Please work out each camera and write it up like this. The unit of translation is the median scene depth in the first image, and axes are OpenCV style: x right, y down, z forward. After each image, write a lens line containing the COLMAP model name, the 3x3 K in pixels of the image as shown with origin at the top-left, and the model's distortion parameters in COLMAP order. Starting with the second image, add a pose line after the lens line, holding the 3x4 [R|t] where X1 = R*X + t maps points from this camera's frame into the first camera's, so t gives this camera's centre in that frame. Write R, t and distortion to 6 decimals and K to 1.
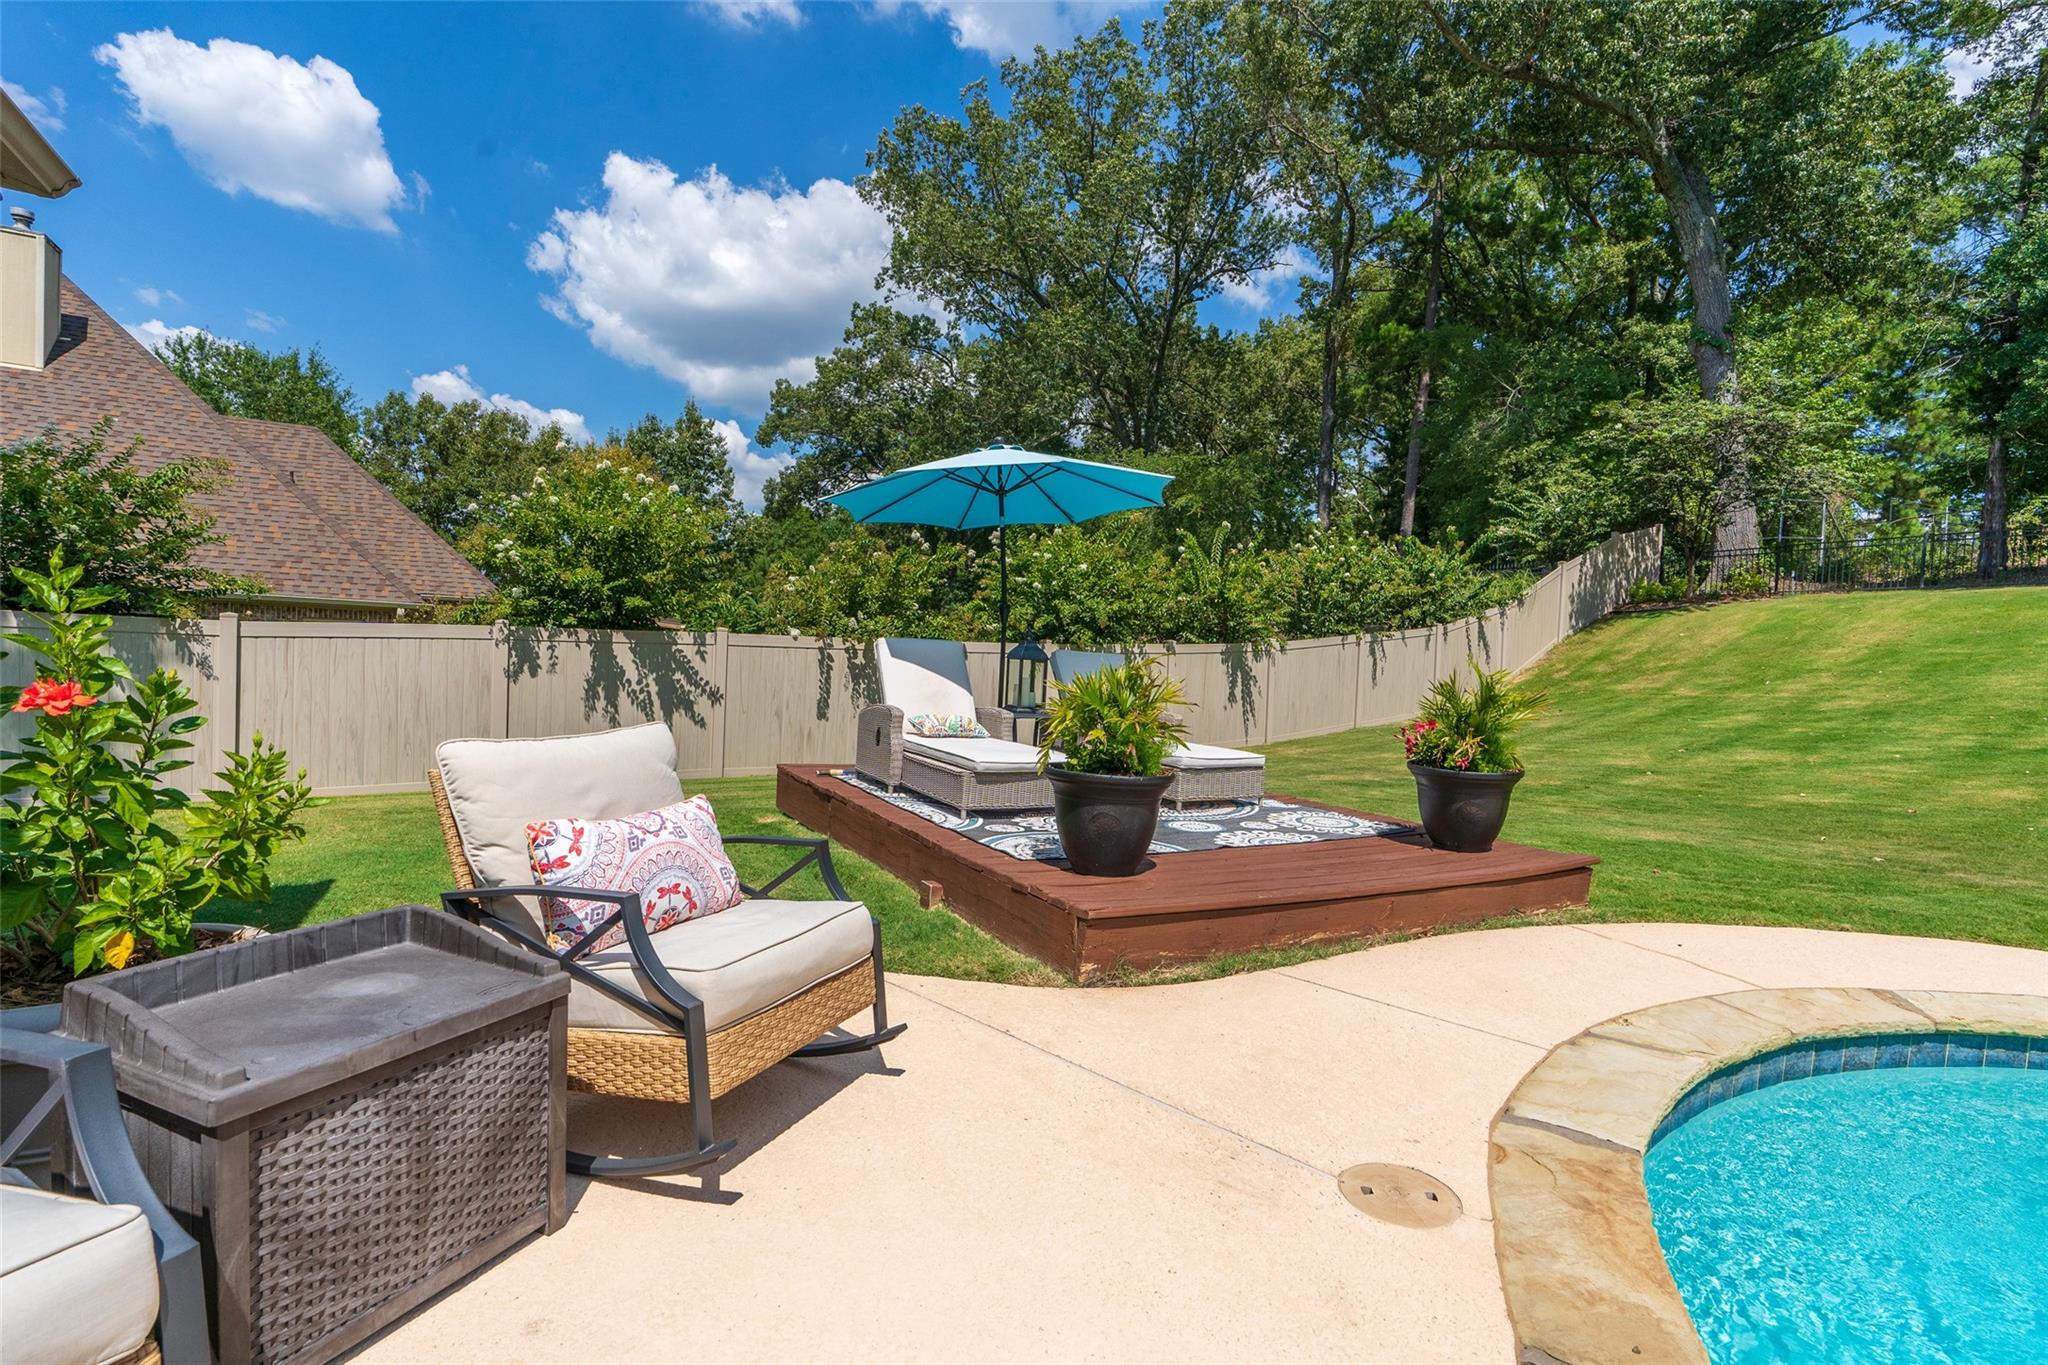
lens RADIAL K [[947.6, 0, 1042.0], [0, 947.6, 674.1], [0, 0, 1]] dist [-0.010082, 0.003668]
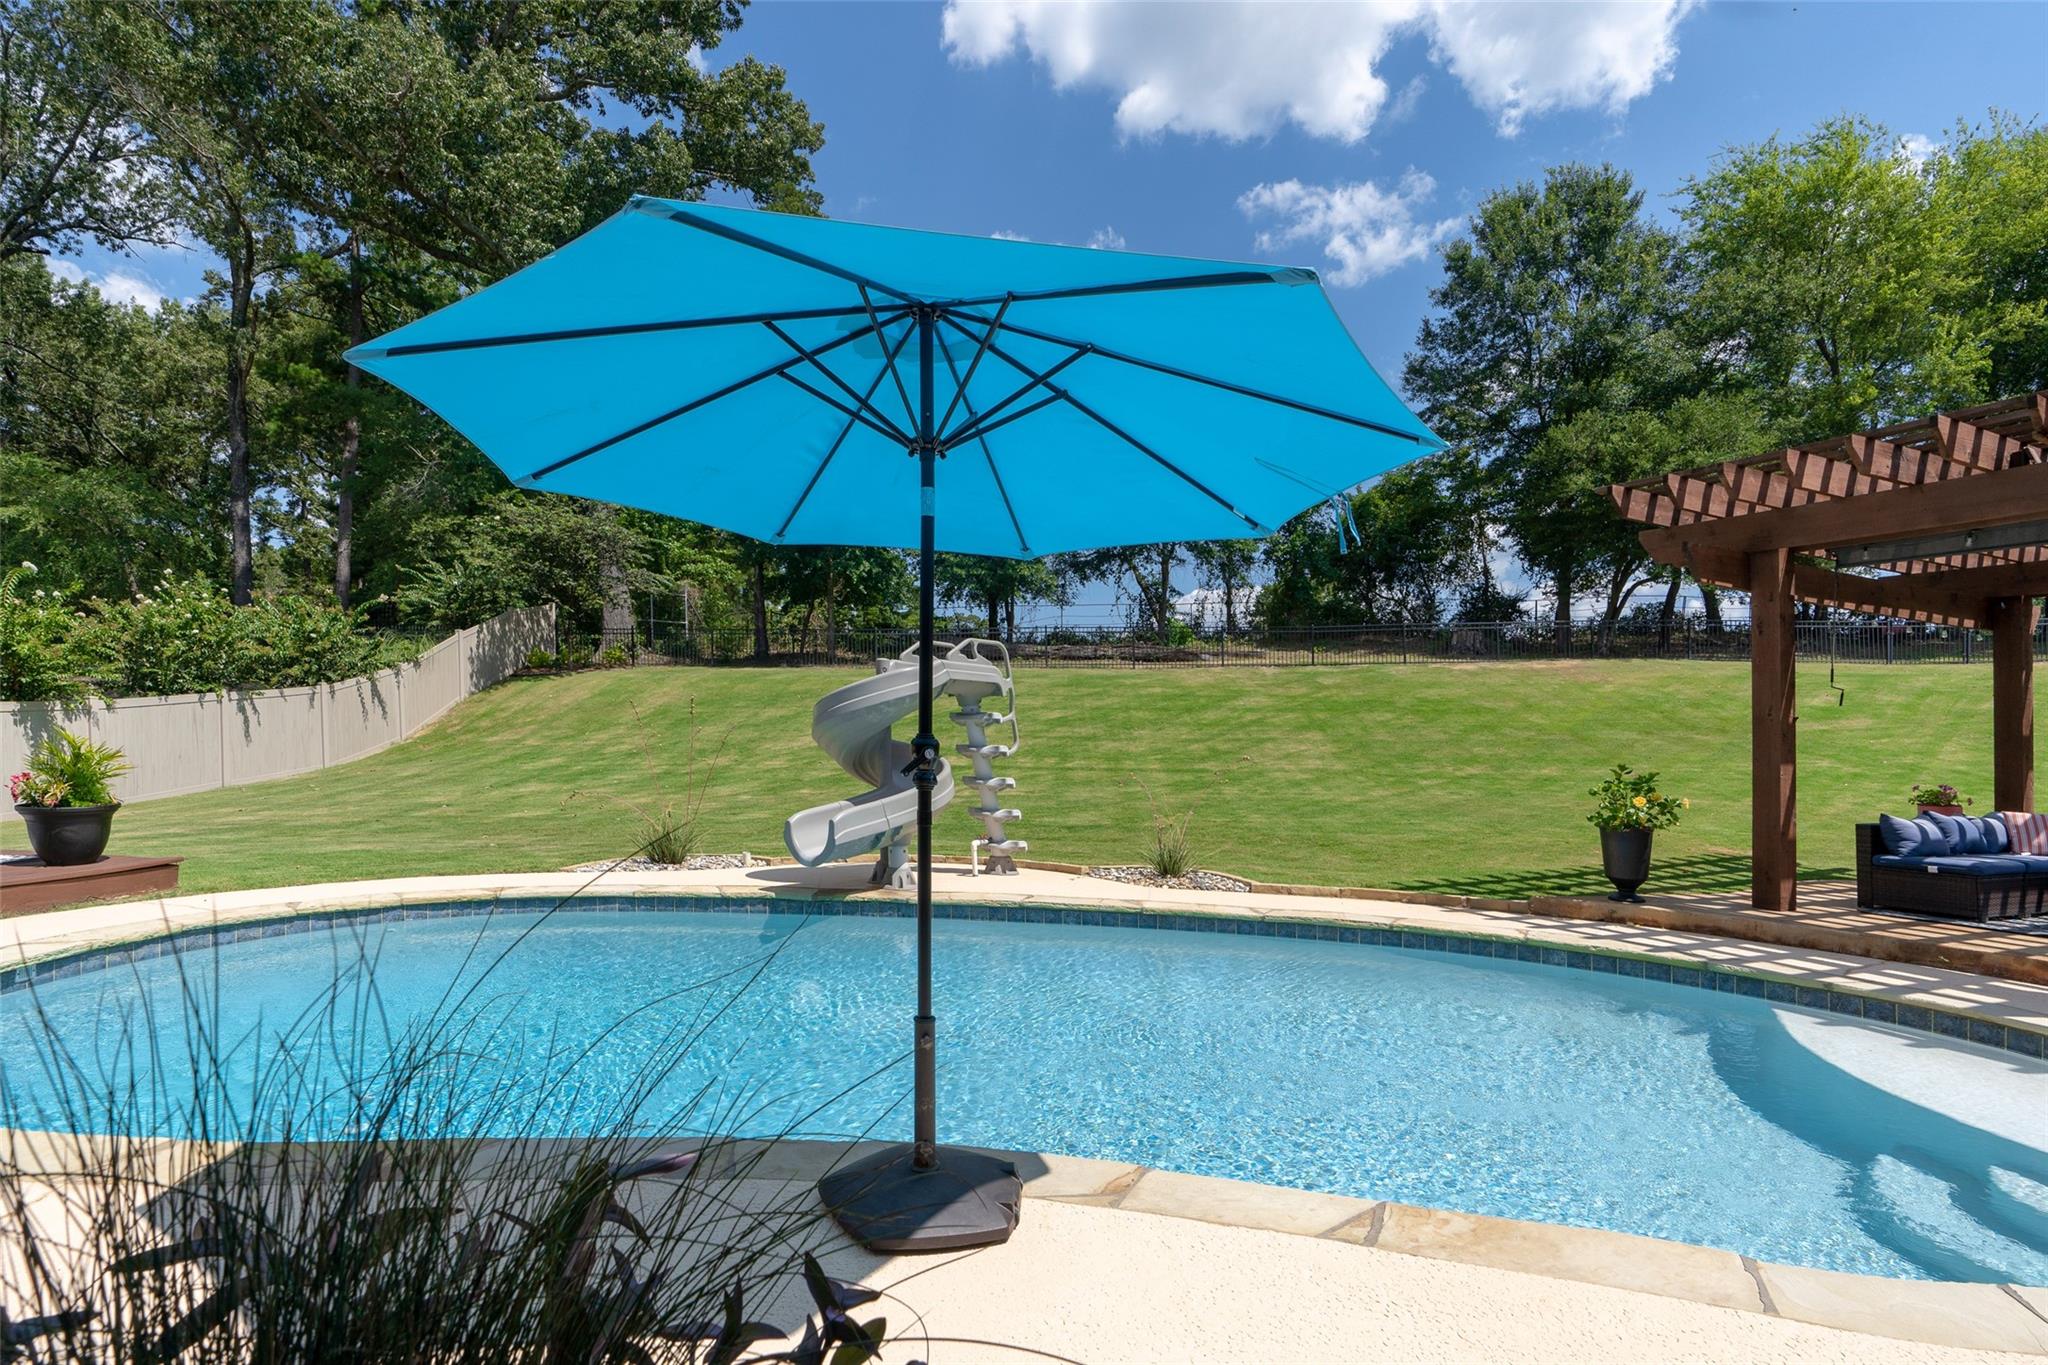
lens RADIAL K [[947.6, 0, 967.7], [0, 947.6, 755.8], [0, 0, 1]] dist [-0.010082, 0.003668]
pose [[0.622341, -0.038753, 0.781786, 0.043627], [0.014655, 0.999175, 0.037863, -0.001375], [-0.782609, -0.012107, 0.622396, -0.199852]]
